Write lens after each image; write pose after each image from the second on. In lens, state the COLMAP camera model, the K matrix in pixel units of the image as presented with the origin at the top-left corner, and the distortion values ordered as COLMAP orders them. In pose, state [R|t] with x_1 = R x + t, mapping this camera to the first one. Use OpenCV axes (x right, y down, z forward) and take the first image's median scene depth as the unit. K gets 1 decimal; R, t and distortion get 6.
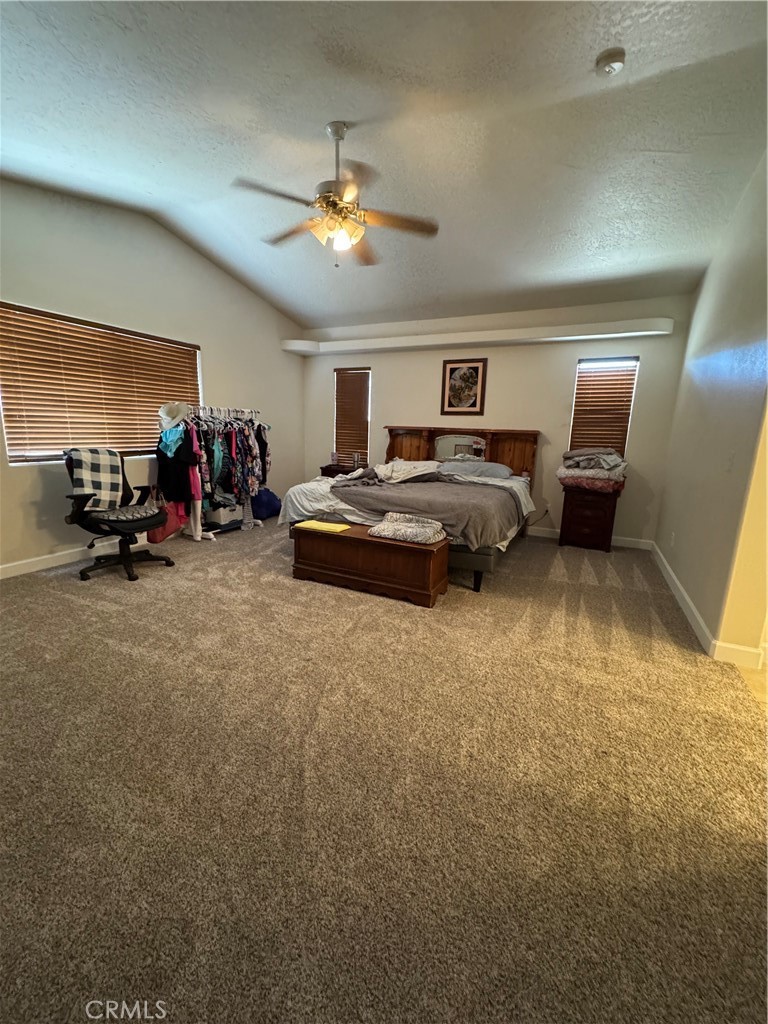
lens RADIAL K [[410.0, 0, 383.0], [0, 410.0, 512.7], [0, 0, 1]] dist [-0.003460, 0.000202]
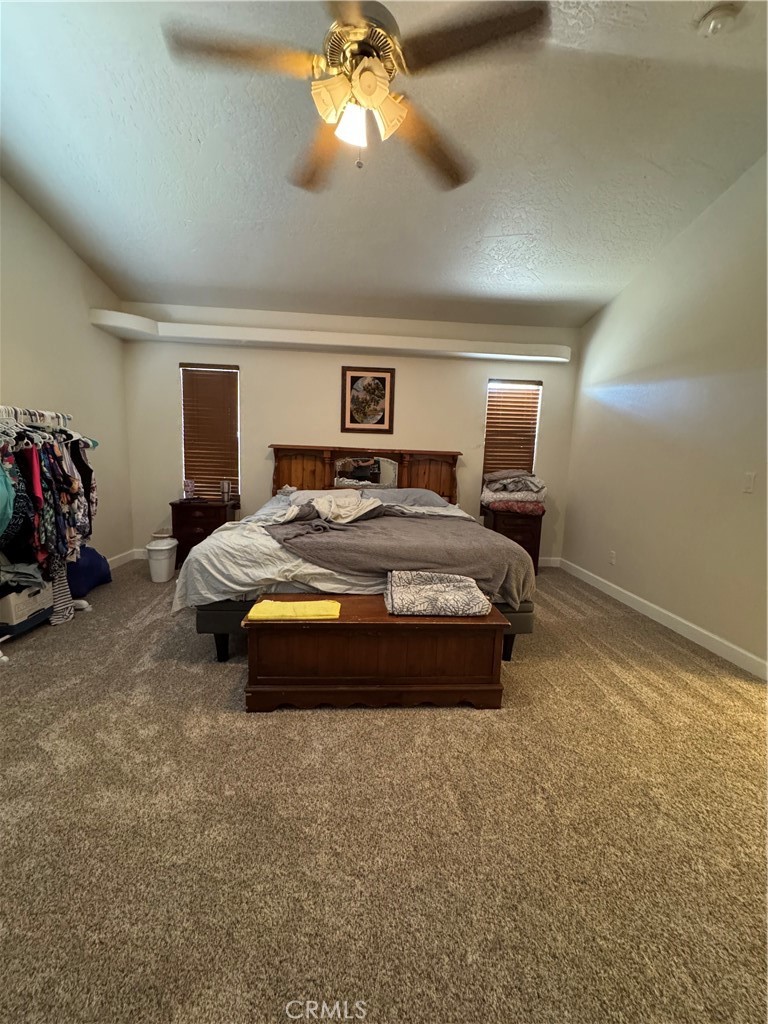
lens RADIAL K [[410.0, 0, 384.1], [0, 410.0, 511.8], [0, 0, 1]] dist [-0.003460, 0.000202]
pose [[0.866005, -0.065416, 0.495738, -0.242219], [0.090816, 0.995494, -0.027285, -0.060607], [-0.491719, 0.068650, 0.868043, 0.313906]]
